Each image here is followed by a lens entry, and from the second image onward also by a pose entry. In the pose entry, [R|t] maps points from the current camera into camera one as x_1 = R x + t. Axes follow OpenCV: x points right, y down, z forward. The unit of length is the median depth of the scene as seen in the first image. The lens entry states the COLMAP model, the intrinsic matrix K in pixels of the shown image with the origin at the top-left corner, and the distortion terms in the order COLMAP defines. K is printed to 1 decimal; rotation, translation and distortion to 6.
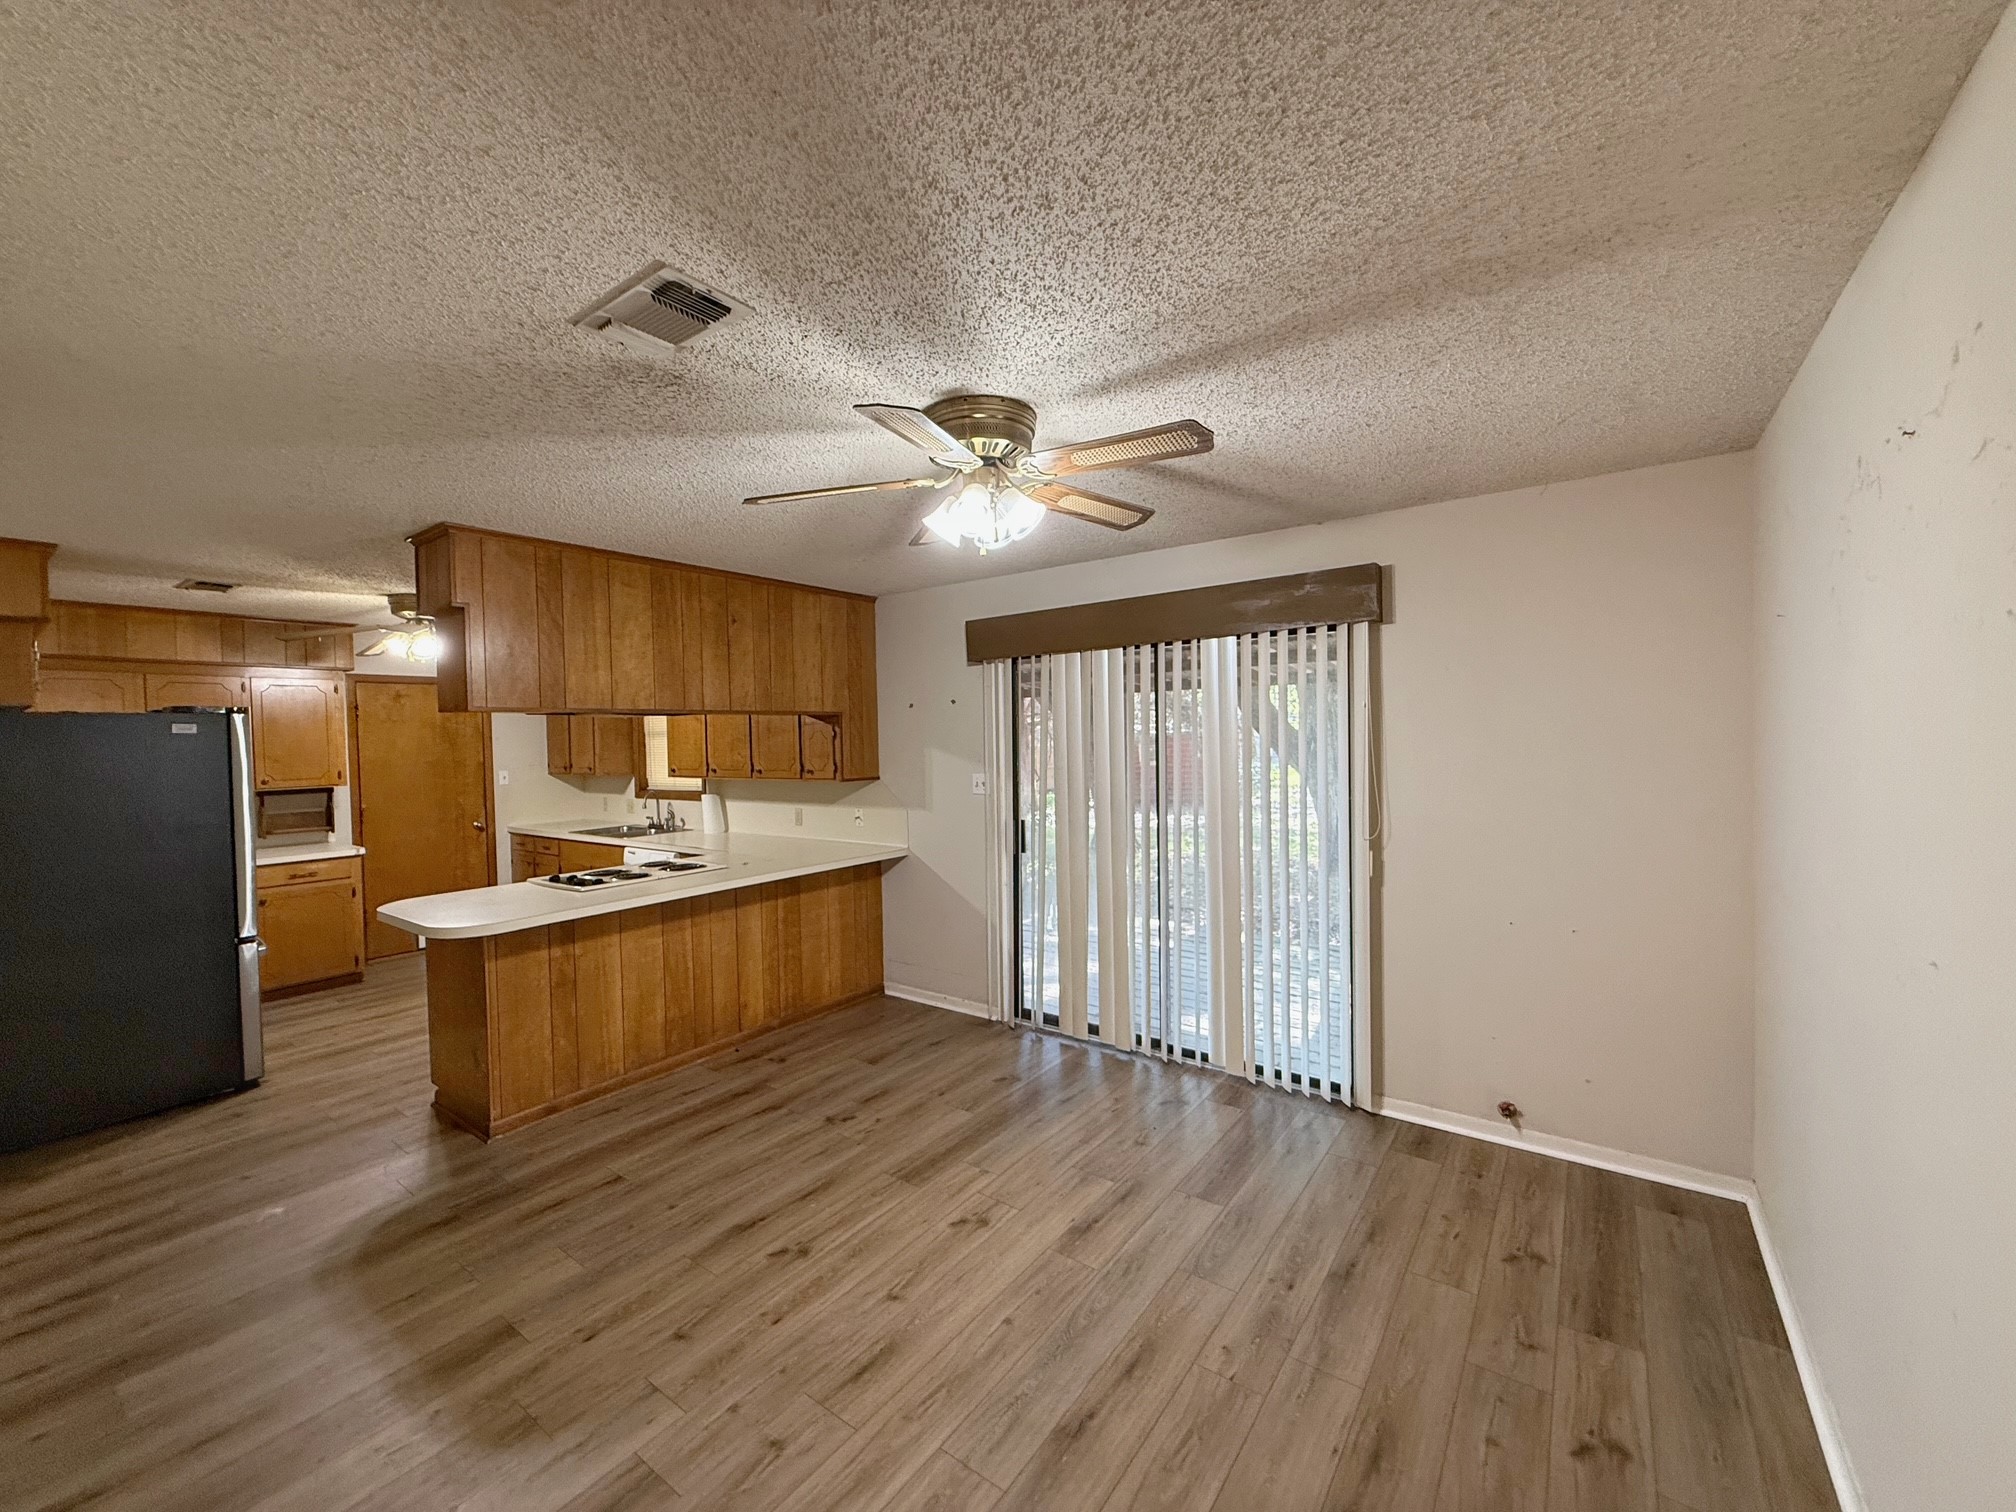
lens RADIAL K [[807.7, 0, 1005.0], [0, 807.7, 752.3], [0, 0, 1]] dist [0.000799, 0.000257]
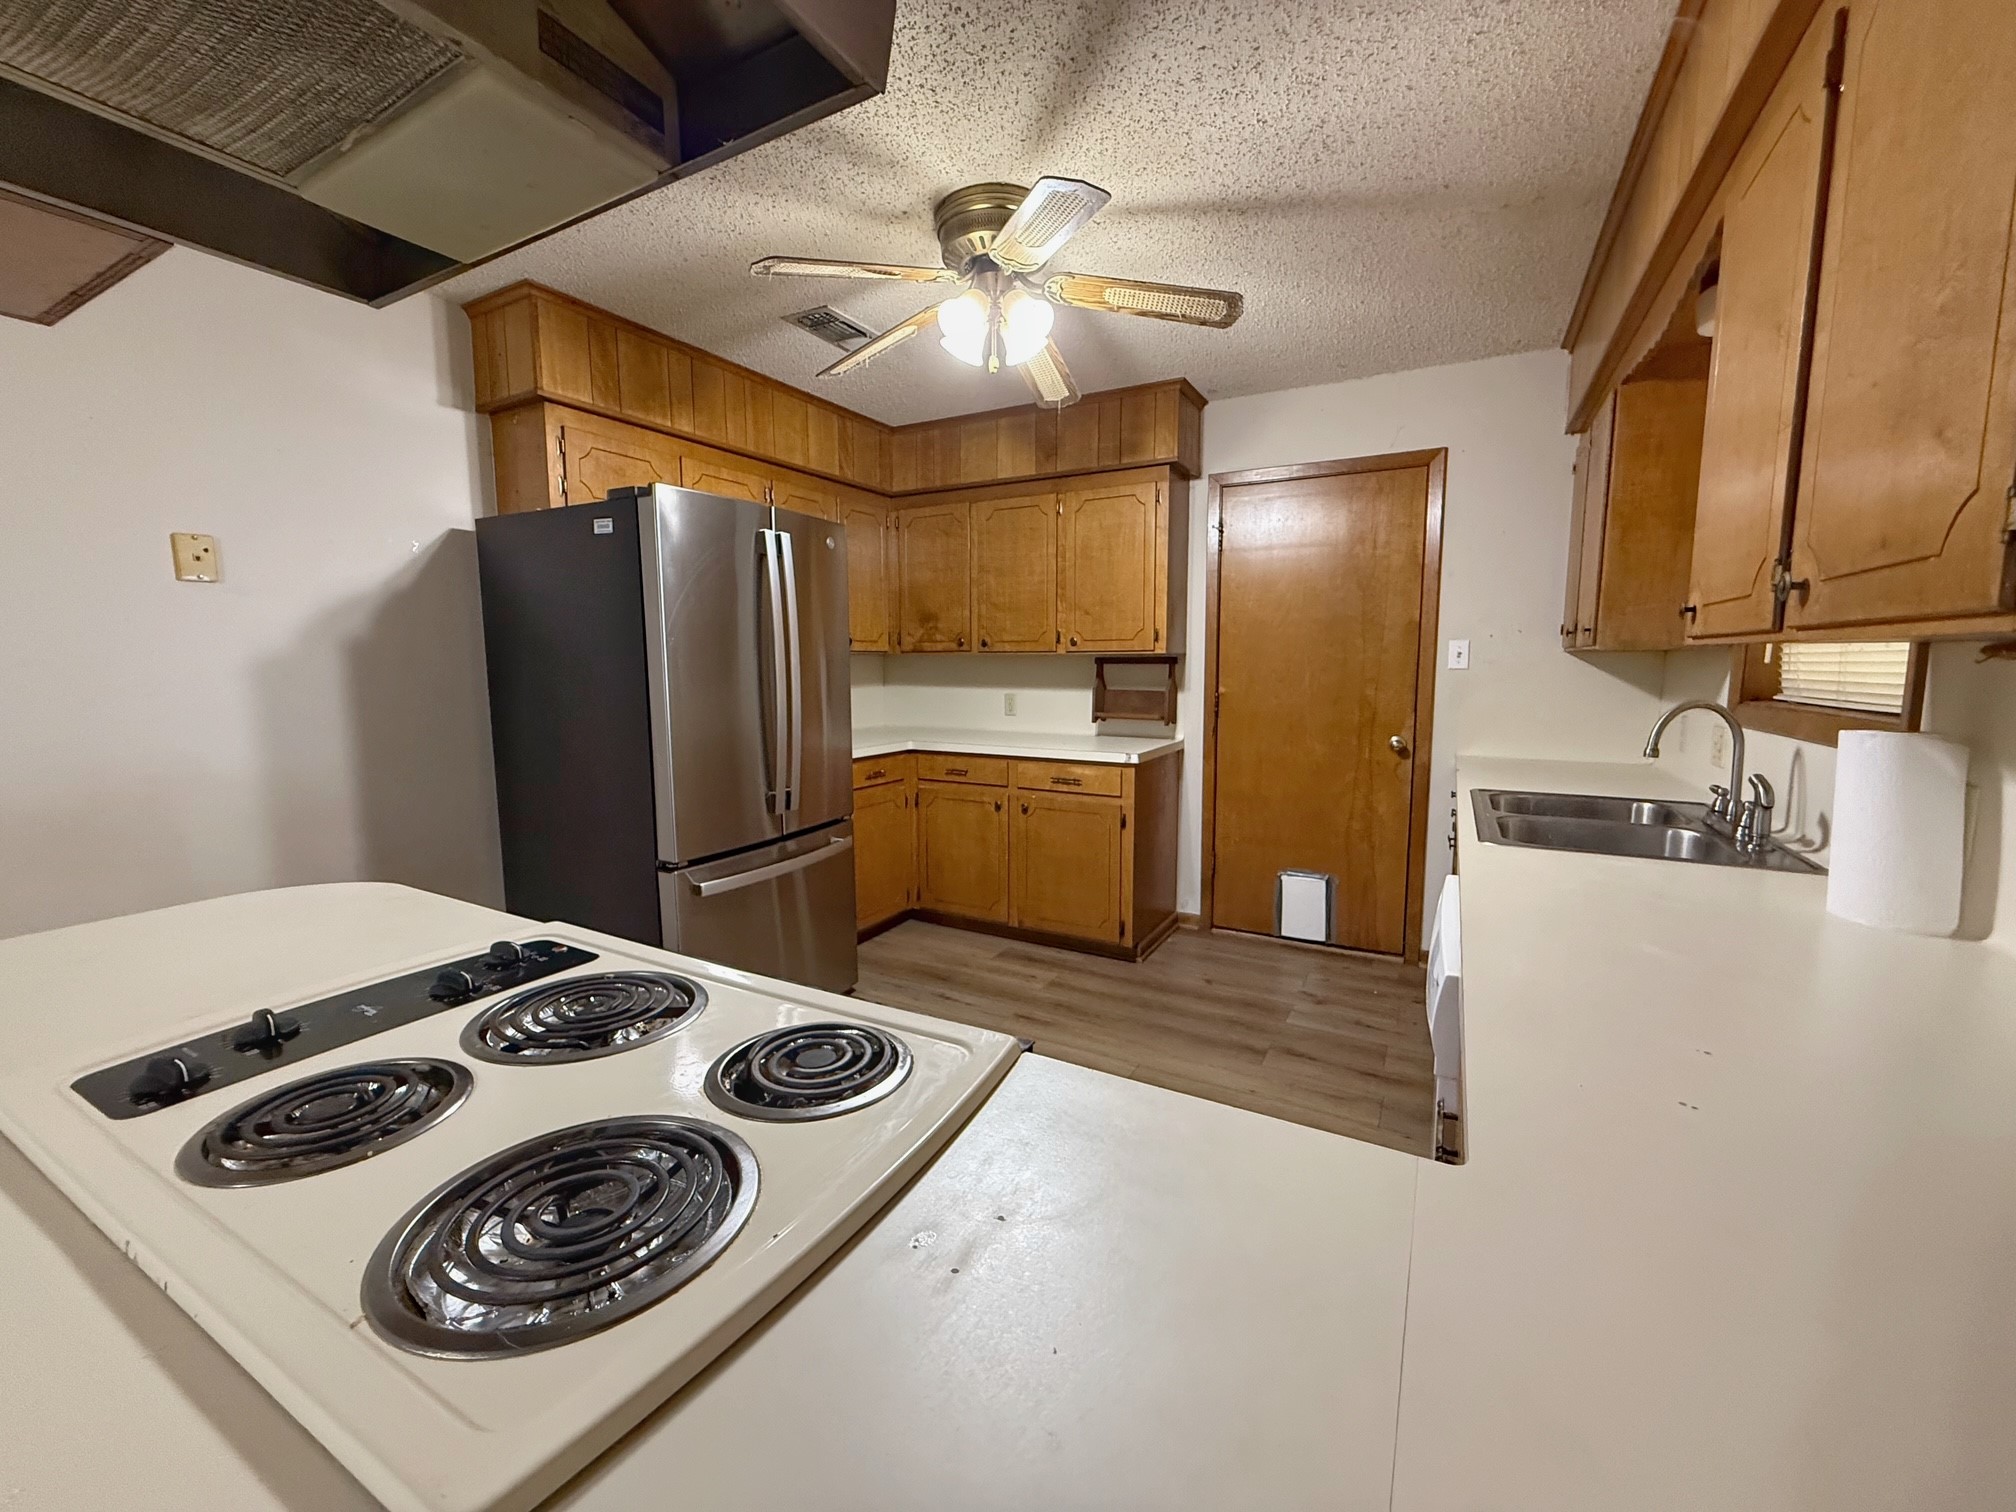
lens RADIAL K [[807.7, 0, 1005.0], [0, 807.7, 752.3], [0, 0, 1]] dist [0.000799, 0.000257]
pose [[0.123795, 0.137805, -0.982693, -0.194034], [-0.021775, 0.990449, 0.136149, 0.033956], [0.992069, 0.004543, 0.125613, 0.785283]]
